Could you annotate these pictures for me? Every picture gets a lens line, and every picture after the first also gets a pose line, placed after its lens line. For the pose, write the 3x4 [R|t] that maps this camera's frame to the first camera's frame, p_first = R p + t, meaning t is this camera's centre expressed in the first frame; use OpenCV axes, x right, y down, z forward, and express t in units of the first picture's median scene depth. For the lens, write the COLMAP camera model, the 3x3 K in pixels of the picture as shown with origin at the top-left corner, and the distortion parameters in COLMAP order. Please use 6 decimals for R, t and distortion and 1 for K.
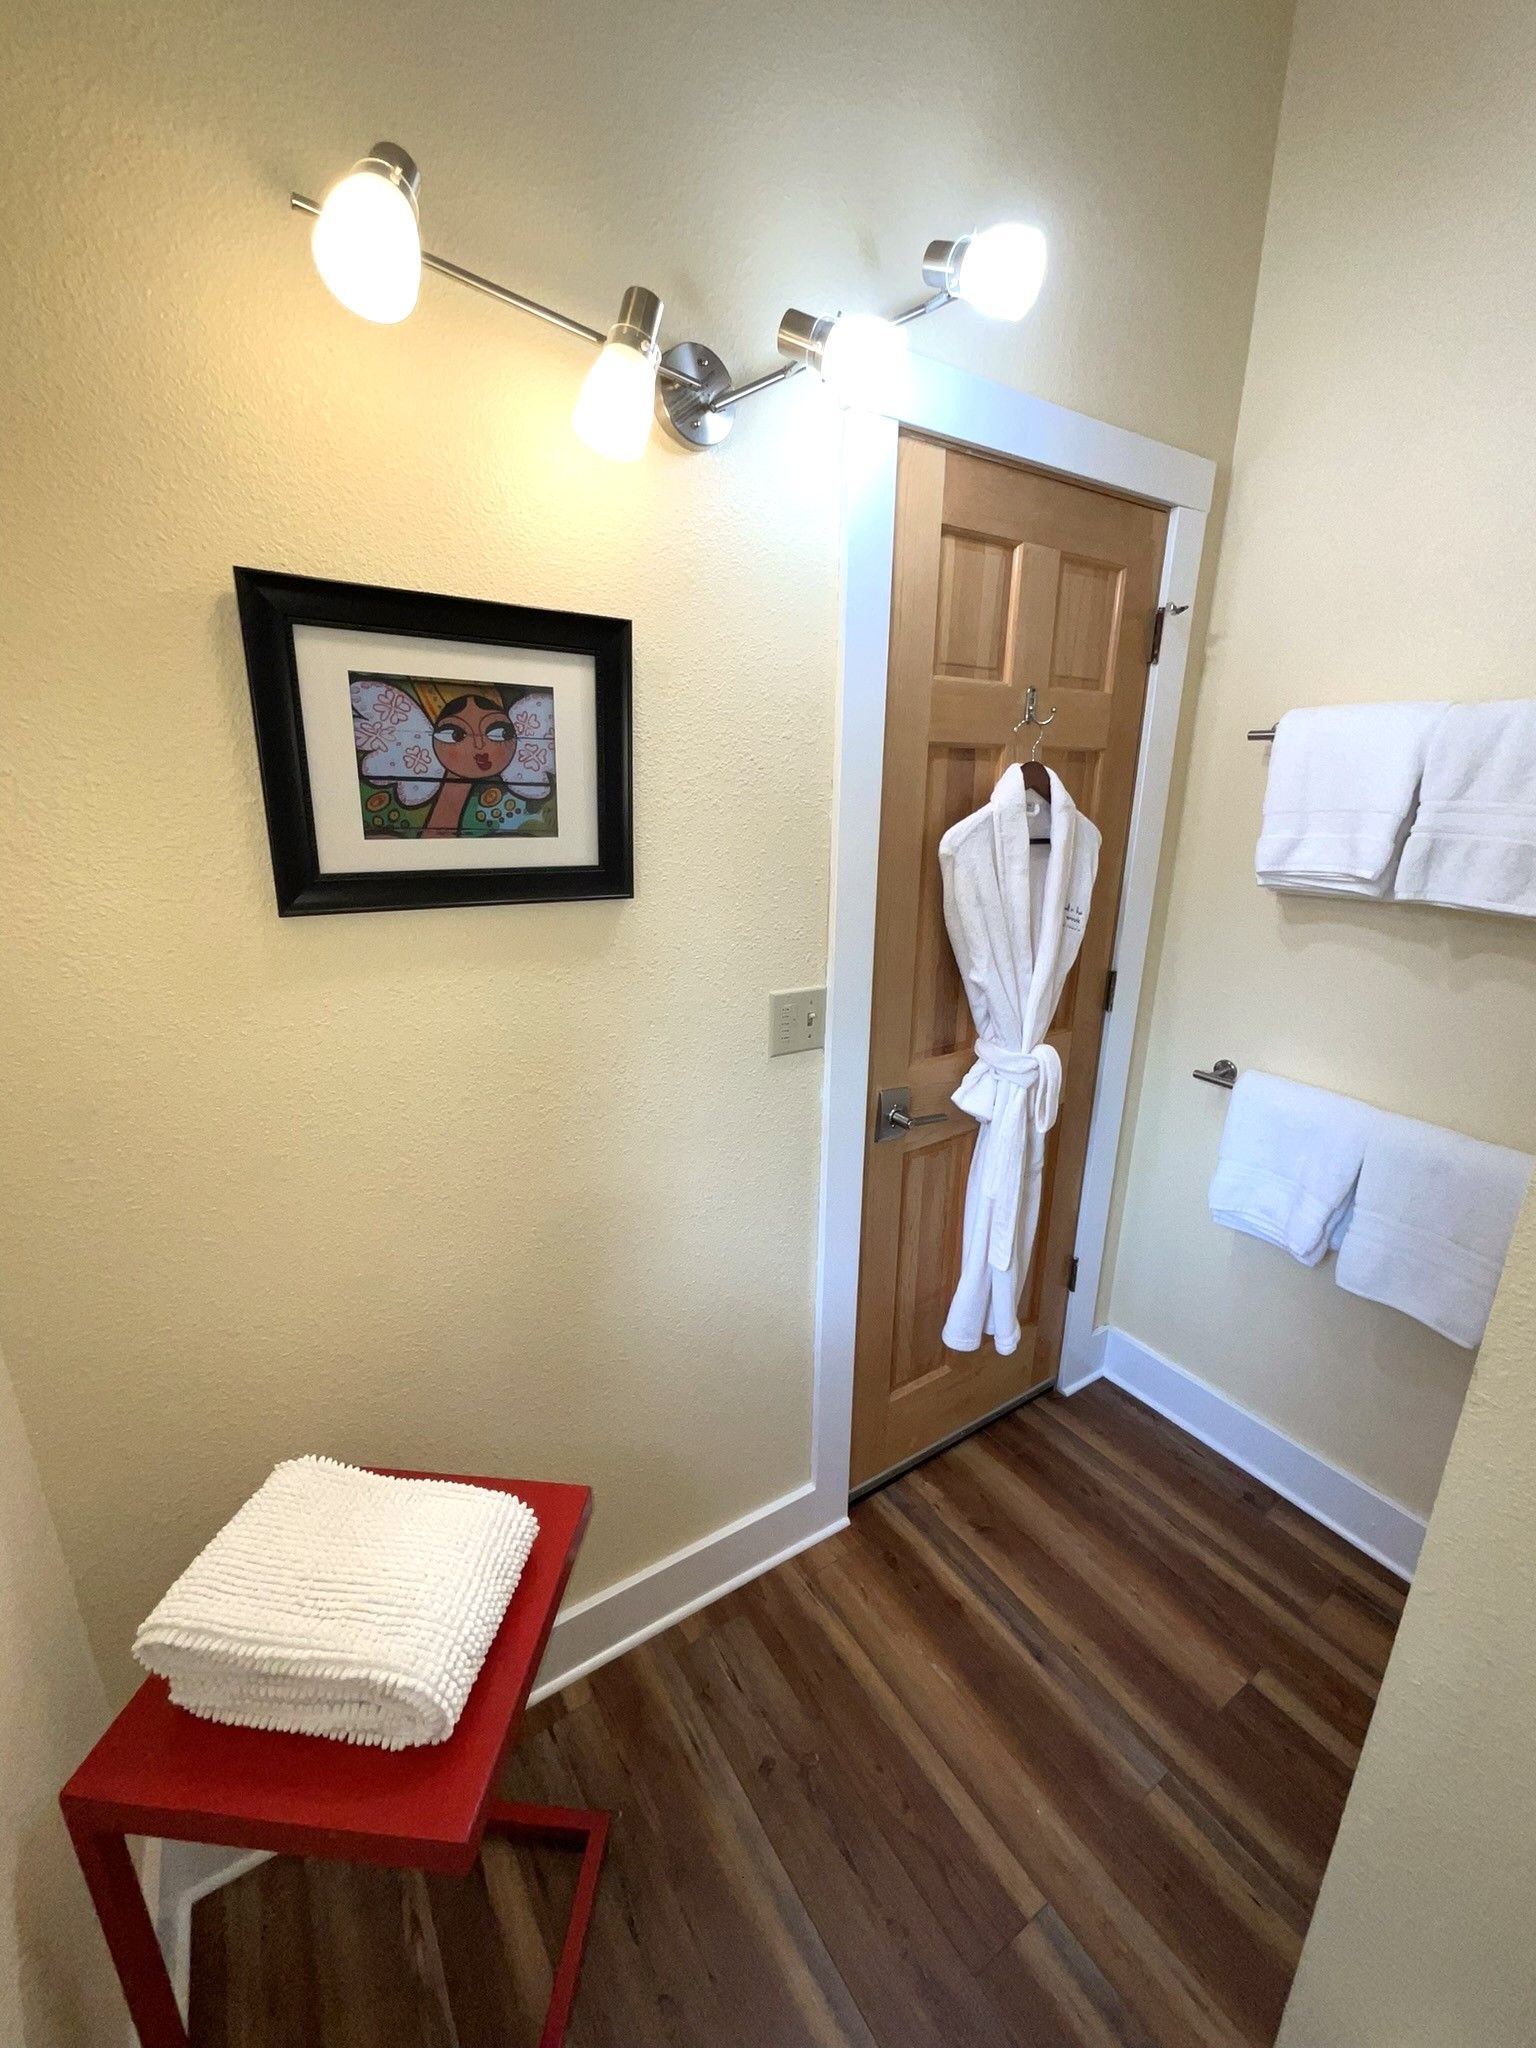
lens RADIAL K [[824.5, 0, 763.9], [0, 824.5, 1019.9], [0, 0, 1]] dist [0.002160, 0.000317]
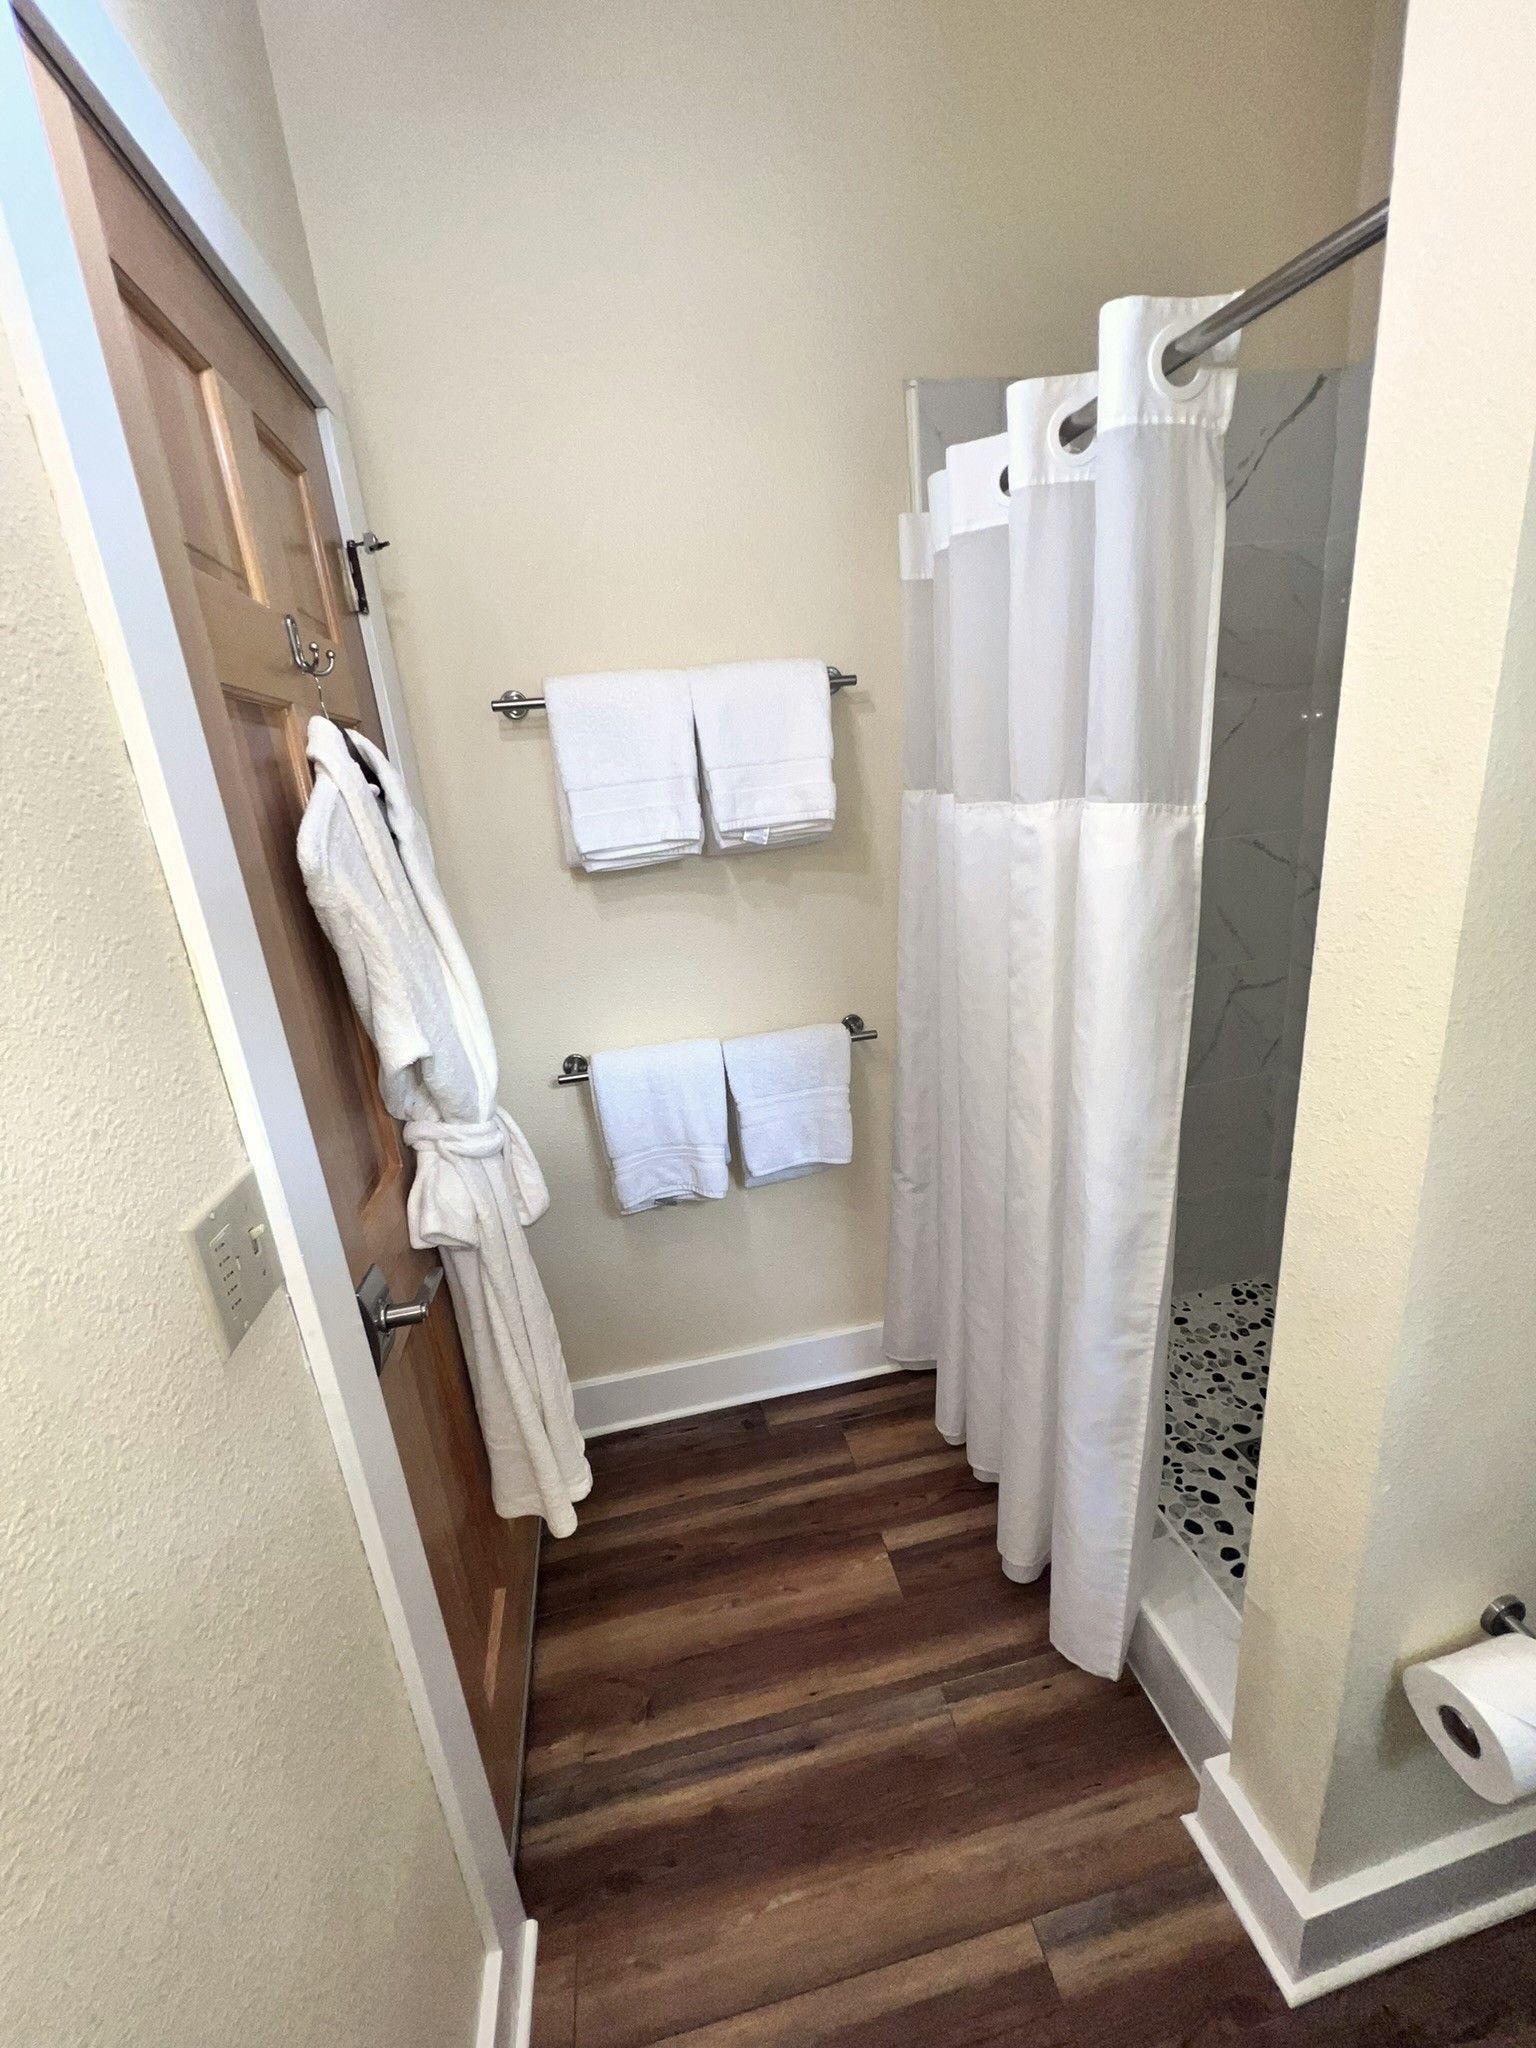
lens RADIAL K [[824.5, 0, 759.4], [0, 824.5, 1019.6], [0, 0, 1]] dist [0.002160, 0.000317]
pose [[0.376706, -0.313773, 0.871573, -0.199053], [0.364331, 0.915243, 0.172025, -0.086921], [-0.851678, 0.252738, 0.459095, 0.455332]]
